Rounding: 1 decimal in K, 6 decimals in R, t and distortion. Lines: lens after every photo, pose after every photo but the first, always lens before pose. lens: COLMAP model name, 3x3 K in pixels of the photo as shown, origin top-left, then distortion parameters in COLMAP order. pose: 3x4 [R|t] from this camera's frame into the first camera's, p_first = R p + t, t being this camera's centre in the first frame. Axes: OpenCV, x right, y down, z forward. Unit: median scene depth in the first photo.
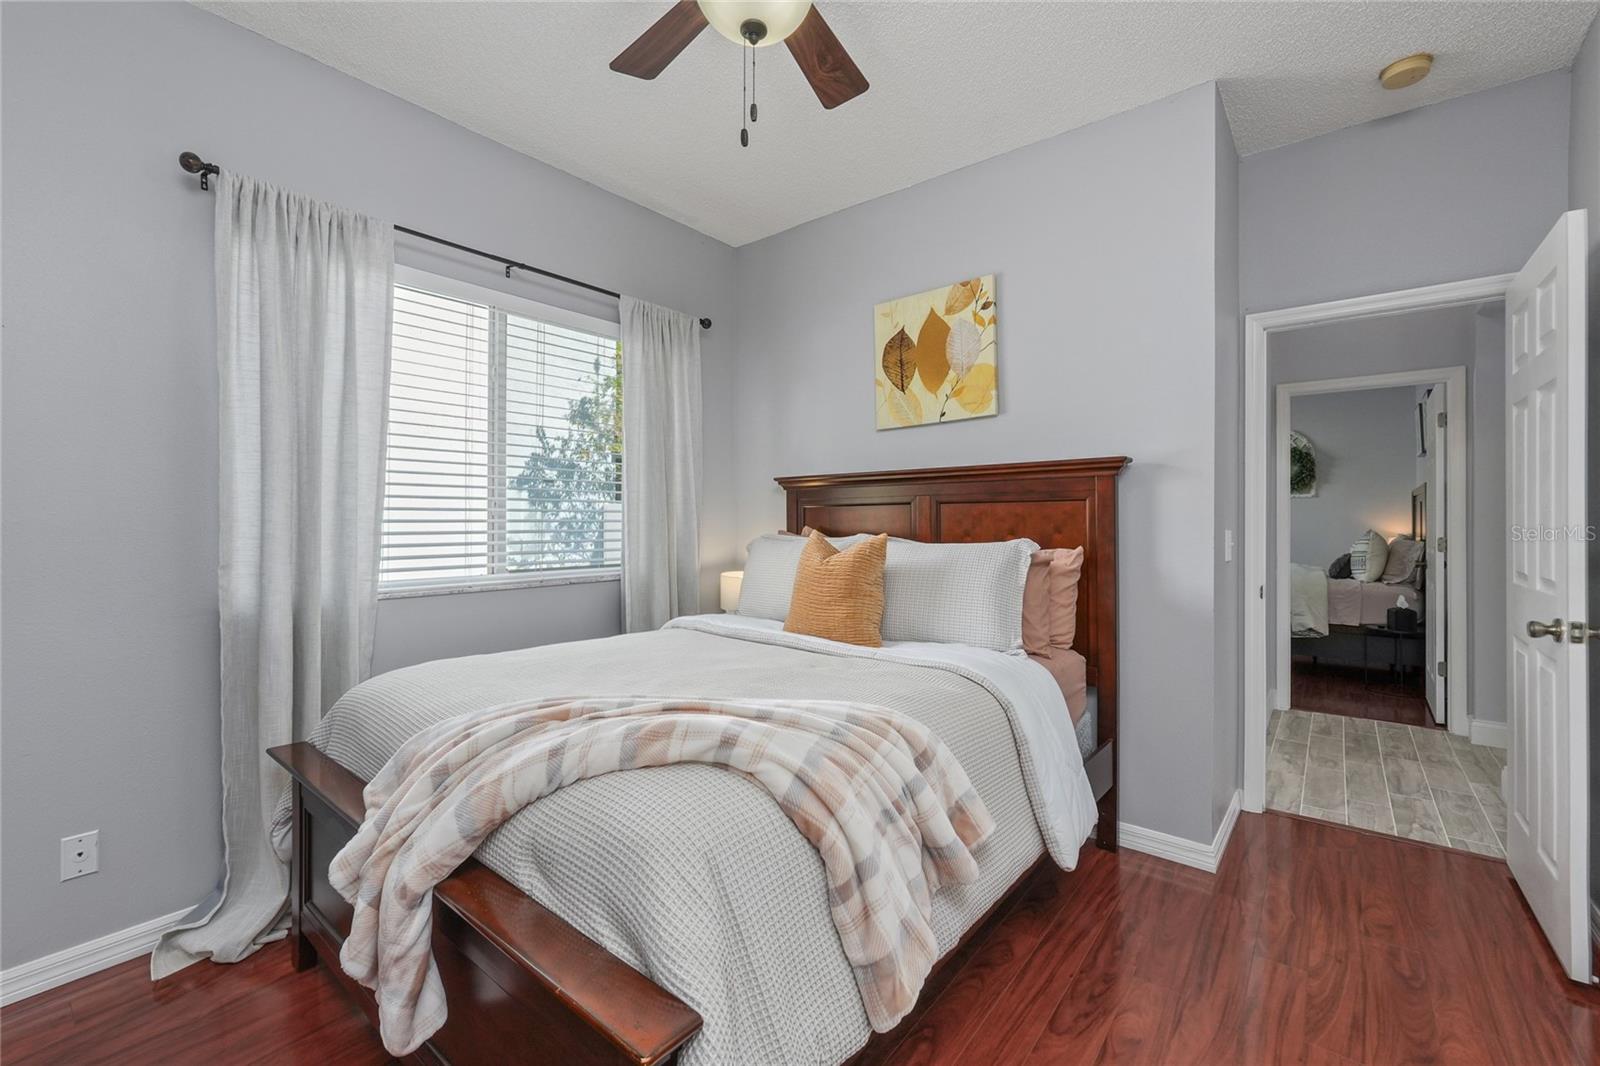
lens RADIAL K [[680.7, 0, 797.9], [0, 680.7, 527.3], [0, 0, 1]] dist [0.001032, 0.000117]
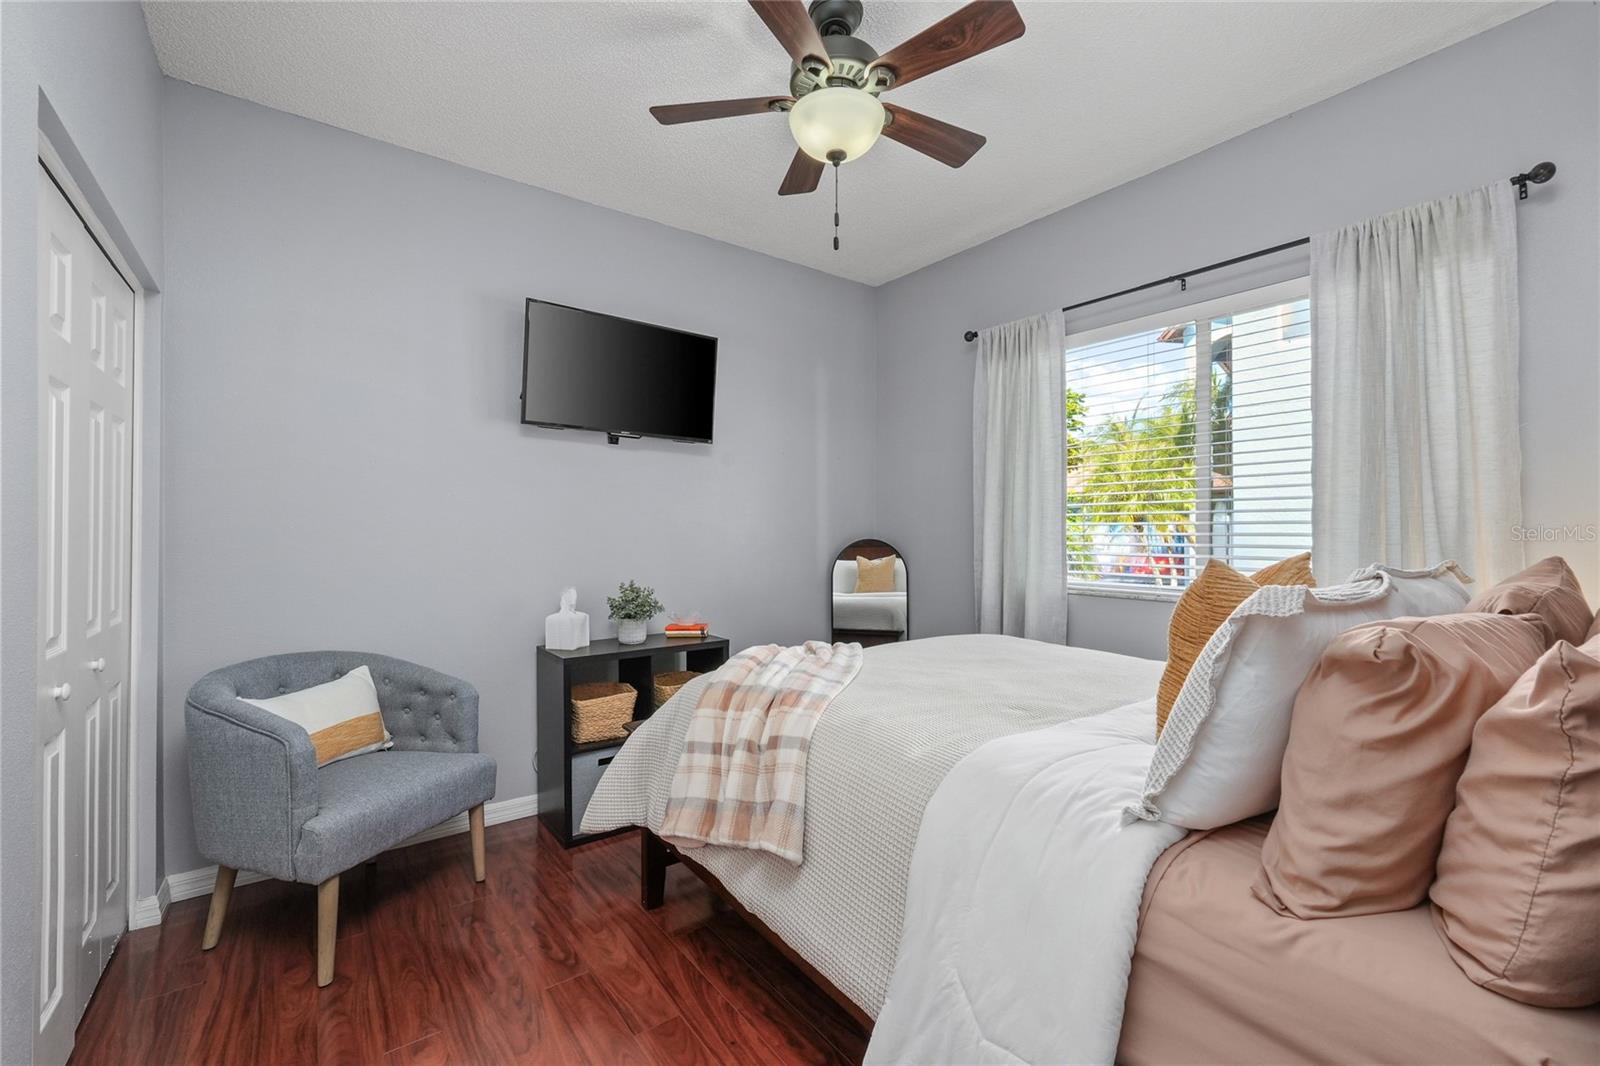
lens RADIAL K [[680.7, 0, 797.9], [0, 680.7, 527.3], [0, 0, 1]] dist [0.001032, 0.000117]
pose [[-0.222278, -0.013684, -0.974887, 0.792656], [-0.007632, 0.999895, -0.012295, -0.002358], [0.974954, 0.004707, -0.222359, 0.795459]]
